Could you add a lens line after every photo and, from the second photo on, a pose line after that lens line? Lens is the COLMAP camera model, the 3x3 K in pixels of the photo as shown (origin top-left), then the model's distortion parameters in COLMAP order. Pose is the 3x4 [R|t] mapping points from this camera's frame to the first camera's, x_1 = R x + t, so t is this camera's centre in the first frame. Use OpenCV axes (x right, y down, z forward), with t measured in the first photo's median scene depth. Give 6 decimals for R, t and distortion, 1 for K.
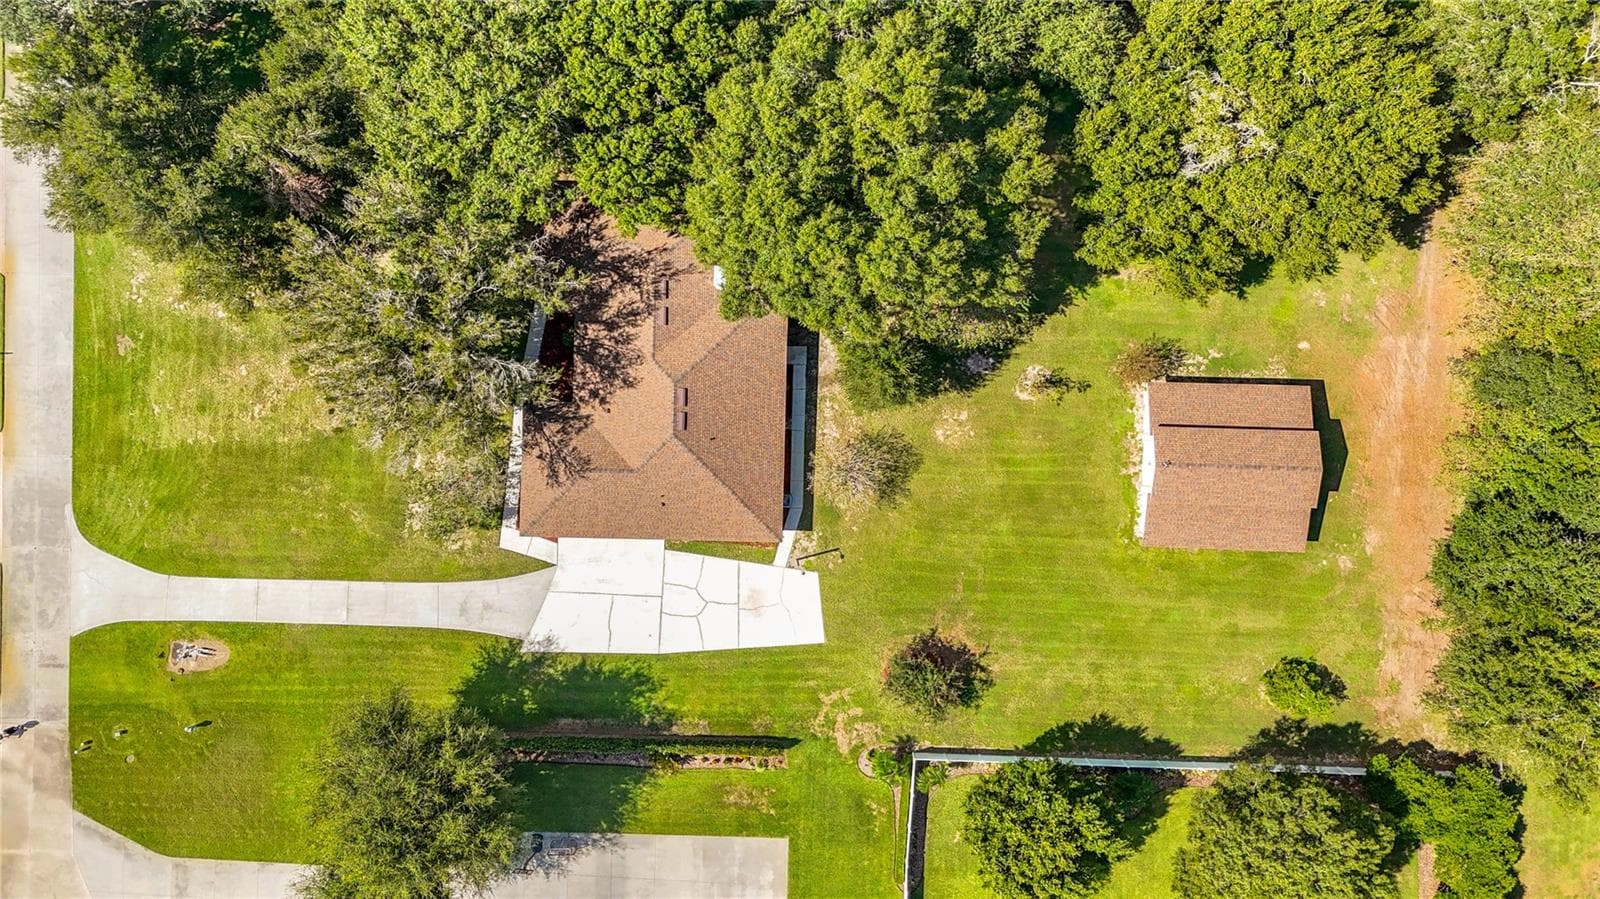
lens RADIAL K [[1210.0, 0, 802.7], [0, 1210.0, 445.1], [0, 0, 1]] dist [0.086879, -0.087291]
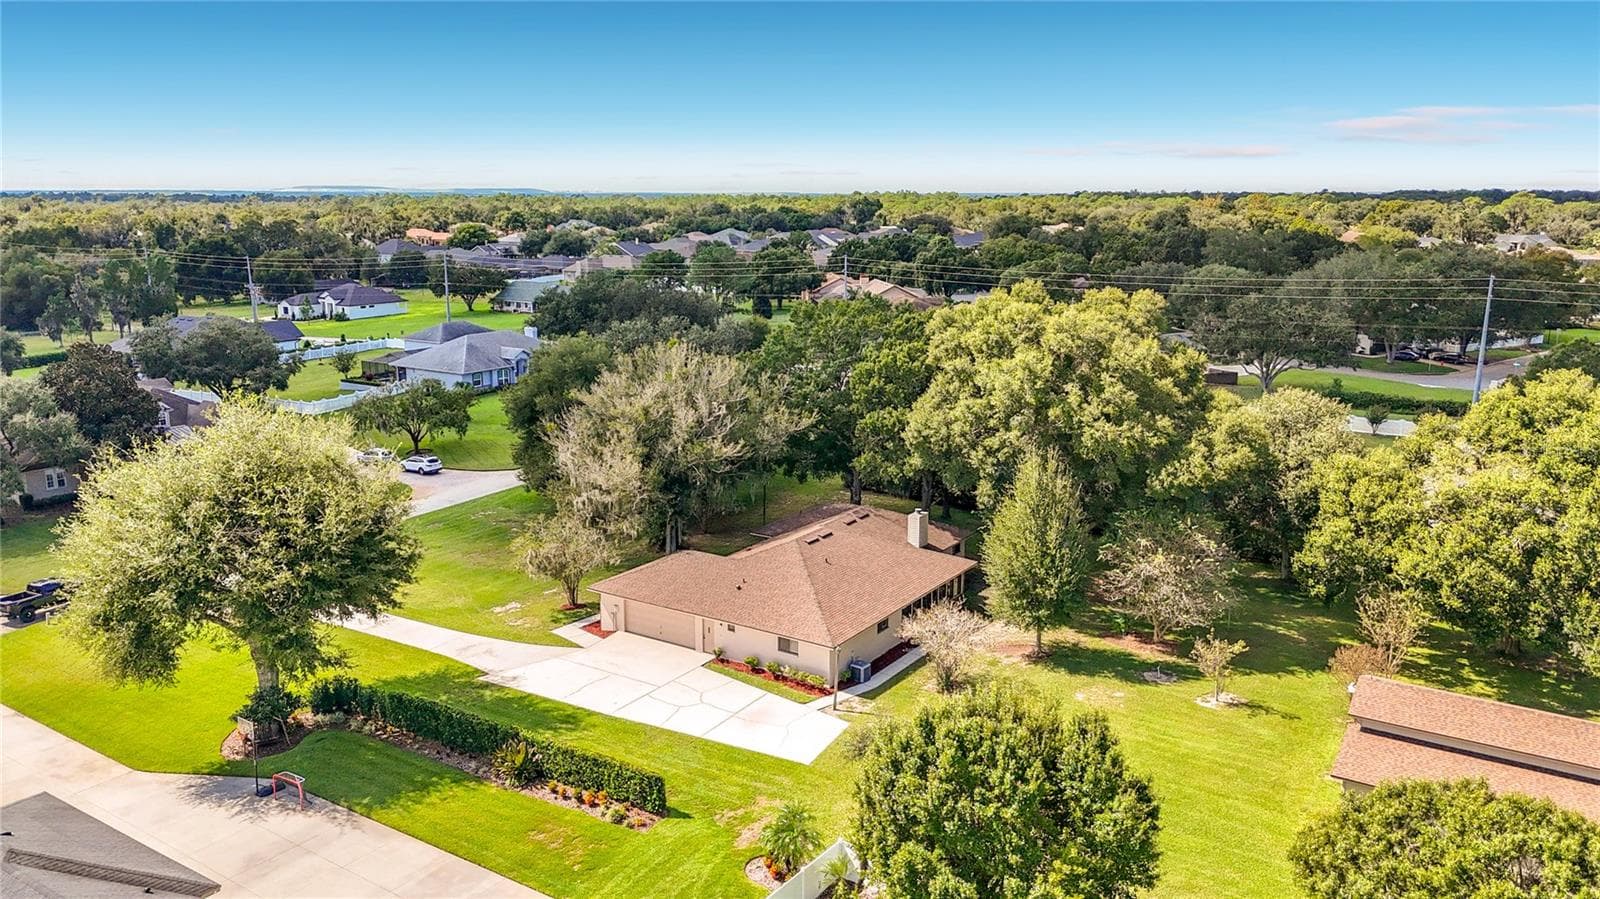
lens RADIAL K [[1210.0, 0, 802.7], [0, 1210.0, 445.1], [0, 0, 1]] dist [0.086879, -0.087291]
pose [[0.846917, 0.138629, -0.513336, 0.346045], [-0.531351, 0.184413, -0.826836, 0.706263], [-0.019958, 0.973023, 0.229844, 0.685131]]
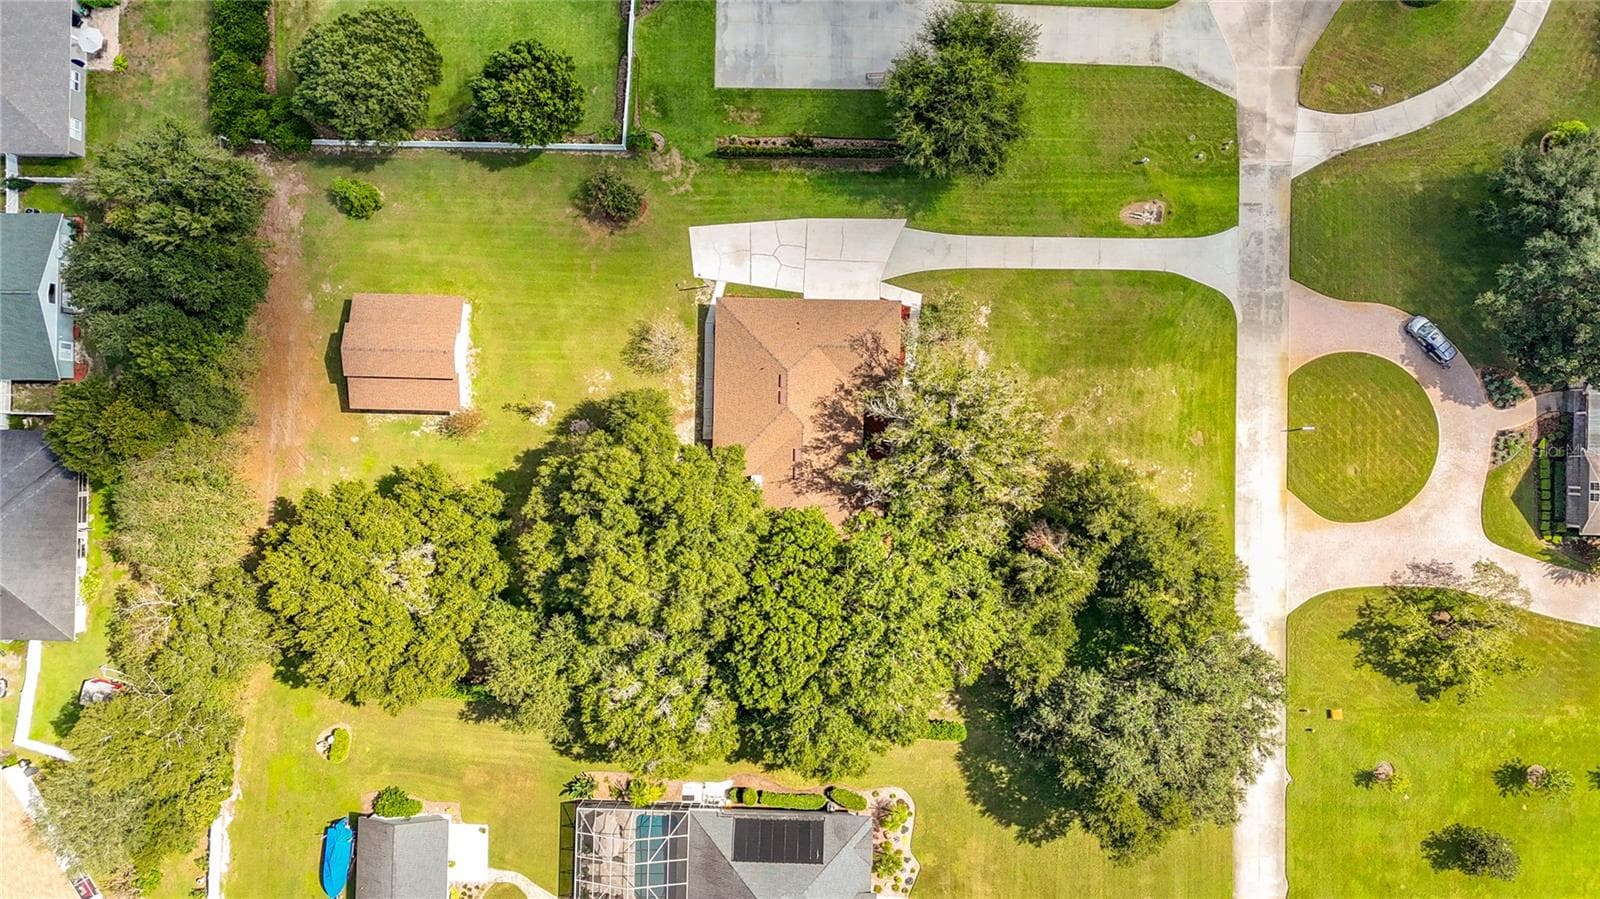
lens RADIAL K [[1210.0, 0, 802.7], [0, 1210.0, 445.1], [0, 0, 1]] dist [0.086879, -0.087291]
pose [[-0.998634, 0.003381, 0.052133, -0.189379], [-0.003086, -0.999979, 0.005751, -0.099641], [0.052152, 0.005582, 0.998624, -0.402374]]
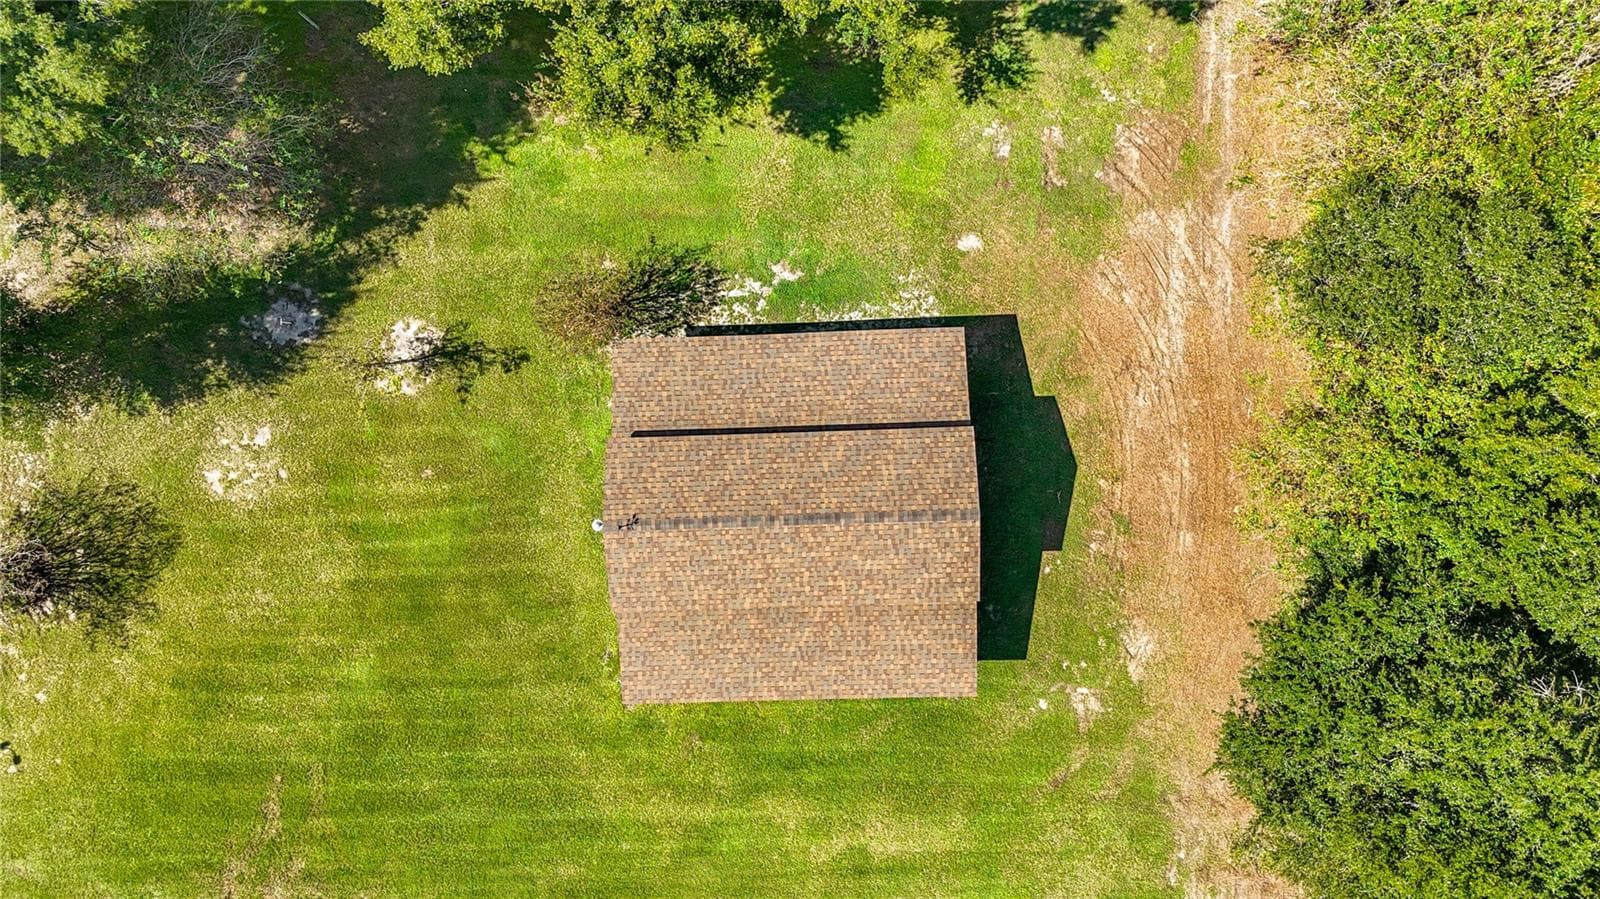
lens RADIAL K [[1214.3, 0, 800.6], [0, 1214.3, 447.3], [0, 0, 1]] dist [0.076435, -0.071897]
pose [[0.997980, -0.062953, -0.008569, 0.348227], [0.062914, 0.998008, -0.004758, -0.005384], [0.008851, 0.004209, 0.999952, 0.540582]]
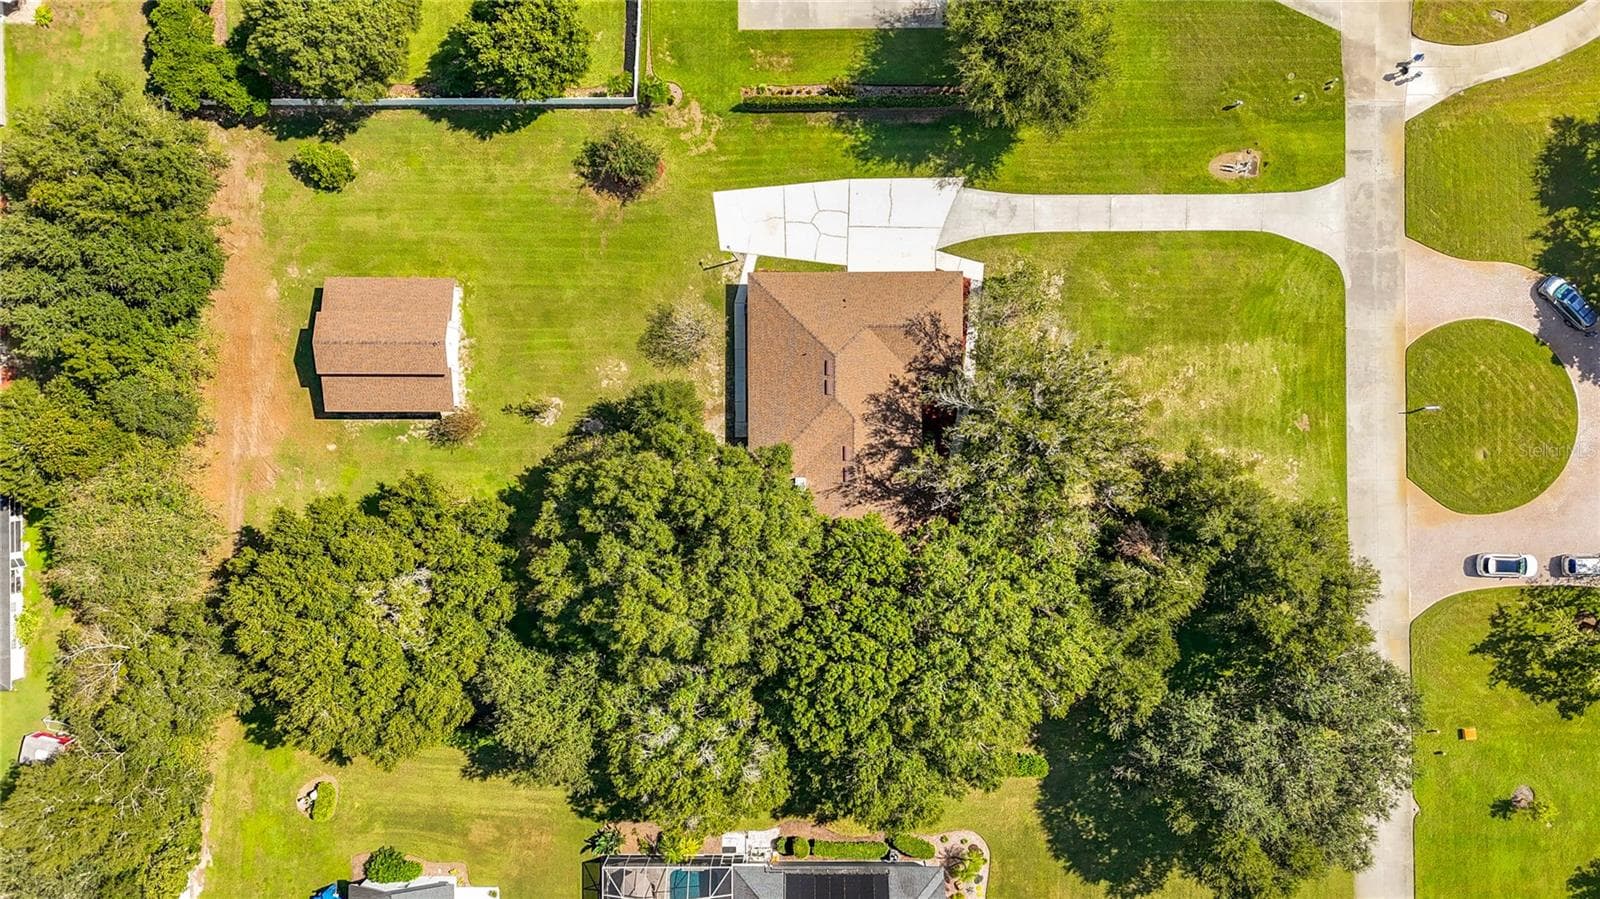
lens RADIAL K [[1214.3, 0, 800.6], [0, 1214.3, 447.3], [0, 0, 1]] dist [0.076435, -0.071897]
pose [[-0.999038, 0.027314, 0.034315, -0.106303], [-0.027584, -0.999592, -0.007400, -0.086899], [0.034099, -0.008339, 0.999384, -0.220990]]
